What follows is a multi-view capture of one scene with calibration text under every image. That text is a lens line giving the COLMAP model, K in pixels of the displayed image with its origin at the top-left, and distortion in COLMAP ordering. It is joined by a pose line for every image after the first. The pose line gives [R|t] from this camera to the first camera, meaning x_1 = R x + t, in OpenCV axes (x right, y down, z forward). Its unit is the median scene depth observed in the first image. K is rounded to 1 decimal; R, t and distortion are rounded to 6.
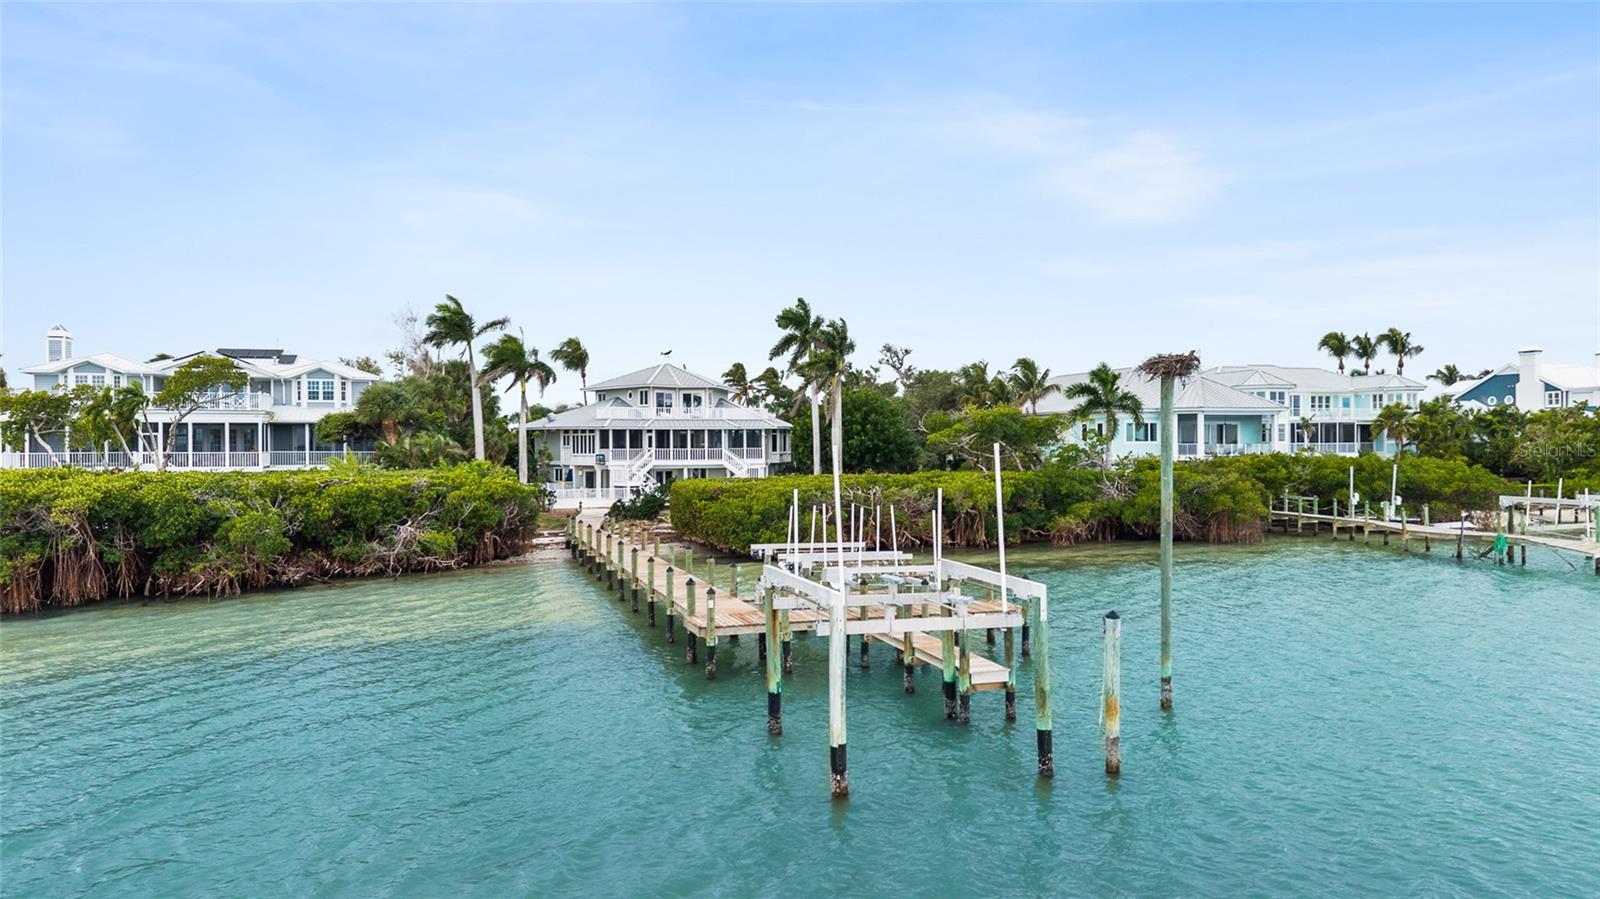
lens RADIAL K [[1142.0, 0, 802.1], [0, 1142.0, 454.8], [0, 0, 1]] dist [0.004329, -0.000327]
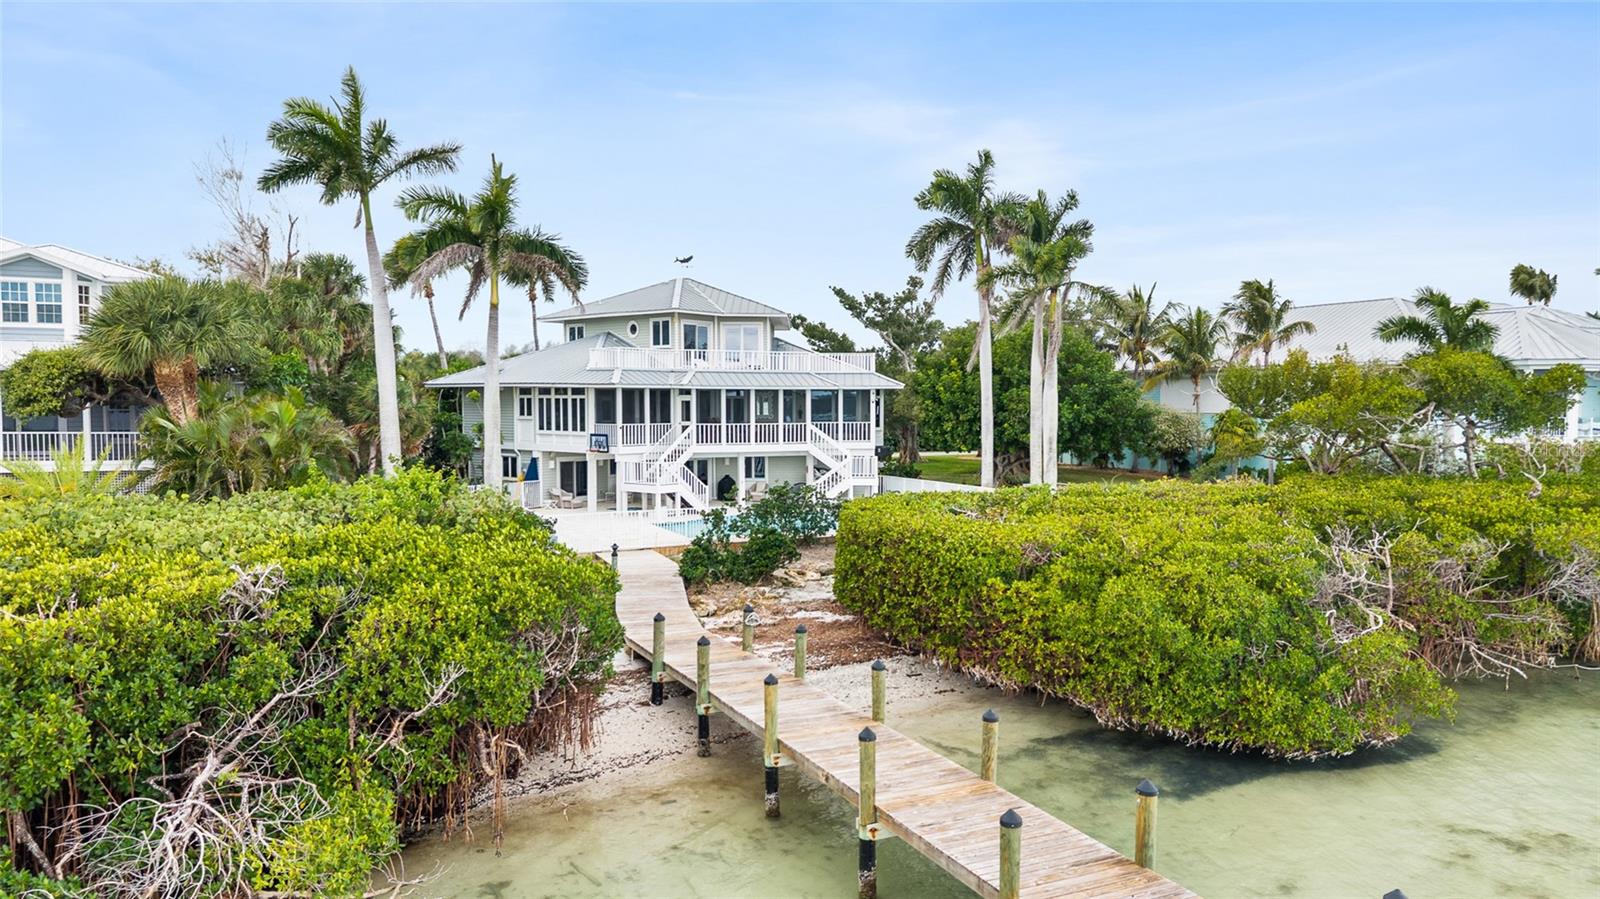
lens RADIAL K [[1142.0, 0, 797.6], [0, 1142.0, 439.2], [0, 0, 1]] dist [0.004329, -0.000327]
pose [[0.992543, 0.002307, 0.121872, -0.148442], [-0.005392, 0.999673, 0.024987, -0.011970], [-0.121774, -0.025458, 0.992231, 0.444228]]
